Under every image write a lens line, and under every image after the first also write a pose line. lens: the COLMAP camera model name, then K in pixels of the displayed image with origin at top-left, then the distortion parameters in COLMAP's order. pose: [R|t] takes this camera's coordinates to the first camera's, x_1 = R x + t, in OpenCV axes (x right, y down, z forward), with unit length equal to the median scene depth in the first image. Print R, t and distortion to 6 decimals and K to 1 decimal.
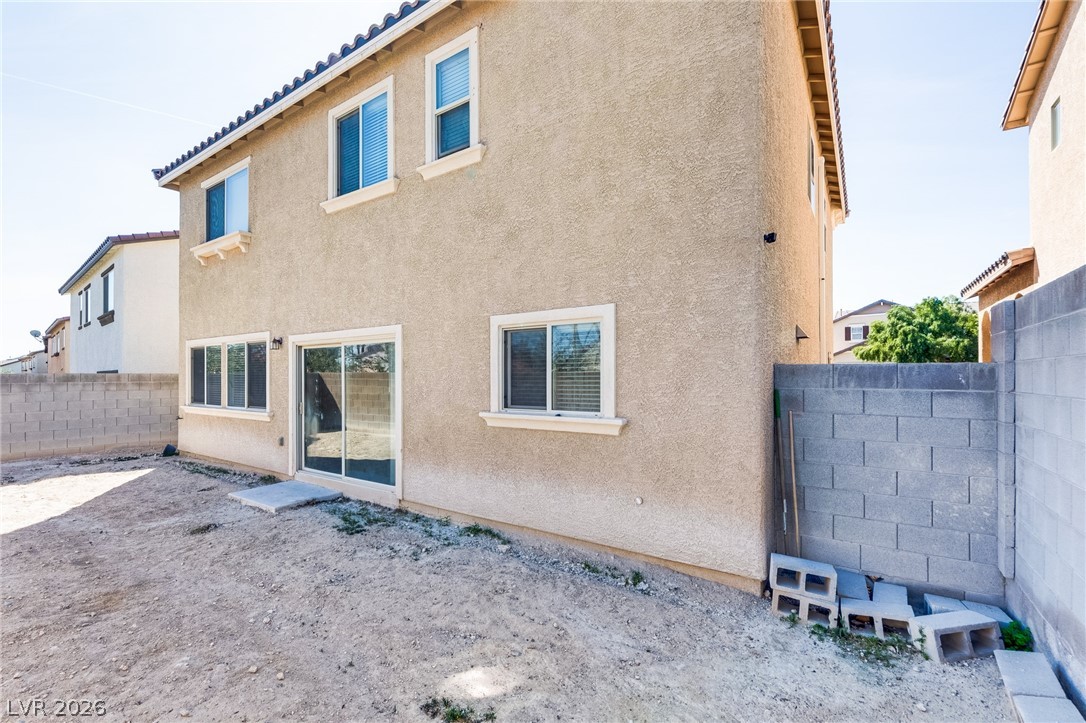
lens RADIAL K [[471.7, 0, 537.0], [0, 471.7, 372.3], [0, 0, 1]] dist [-0.001260, -0.000410]
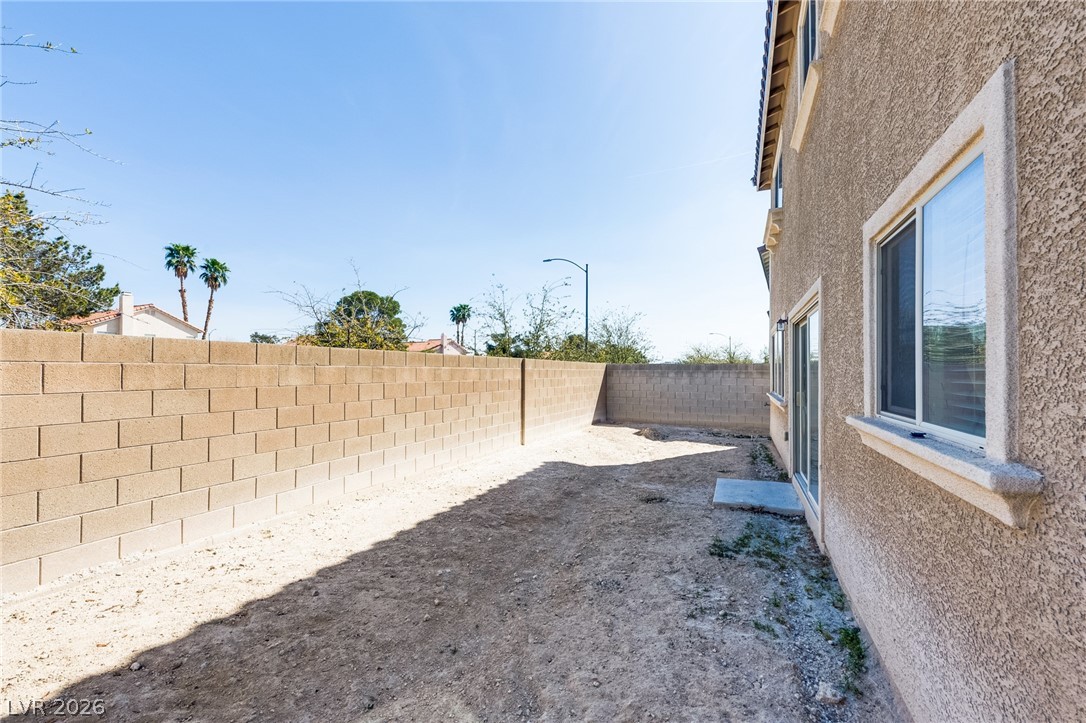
lens RADIAL K [[471.7, 0, 540.8], [0, 471.7, 366.2], [0, 0, 1]] dist [-0.001260, -0.000410]
pose [[0.205190, -0.004622, -0.978711, 0.322885], [-0.000892, 0.999988, -0.004910, 0.033300], [0.978722, 0.001881, 0.205183, 0.563042]]
